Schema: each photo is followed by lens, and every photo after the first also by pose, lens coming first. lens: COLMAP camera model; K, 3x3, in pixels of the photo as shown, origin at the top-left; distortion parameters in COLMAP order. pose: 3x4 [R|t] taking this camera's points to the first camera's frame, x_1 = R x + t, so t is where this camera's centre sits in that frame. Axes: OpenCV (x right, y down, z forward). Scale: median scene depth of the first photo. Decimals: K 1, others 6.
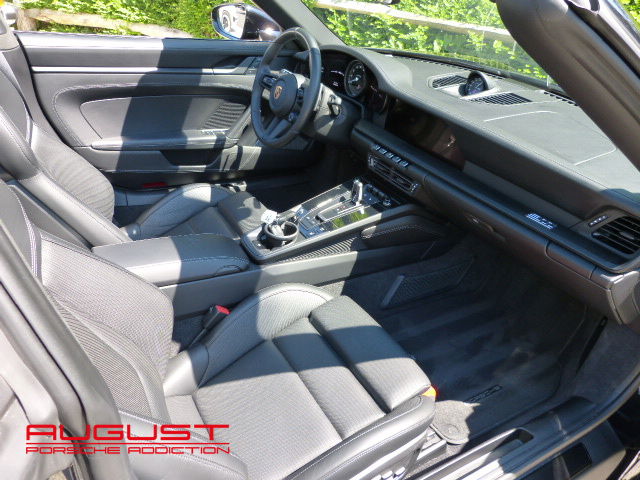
lens RADIAL K [[469.6, 0, 320.0], [0, 469.6, 240.0], [0, 0, 1]] dist [-0.045459, 0.009875]
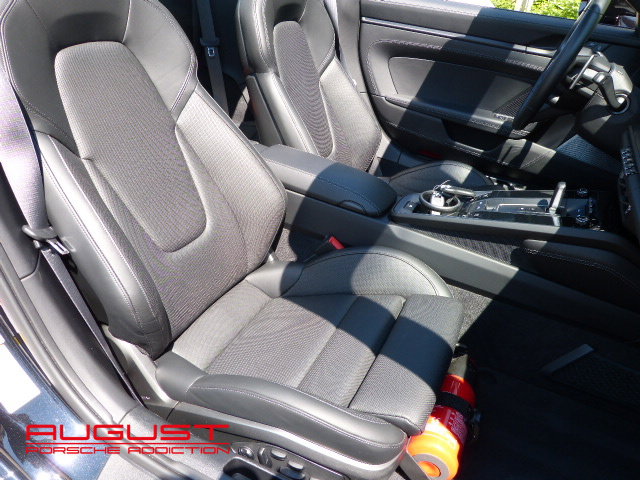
lens RADIAL K [[469.6, 0, 320.0], [0, 469.6, 240.0], [0, 0, 1]] dist [-0.045459, 0.009875]
pose [[0.565481, 0.384535, -0.729632, 0.352940], [-0.439199, 0.889190, 0.128238, 0.023465], [0.698094, 0.247938, 0.671708, 0.233412]]
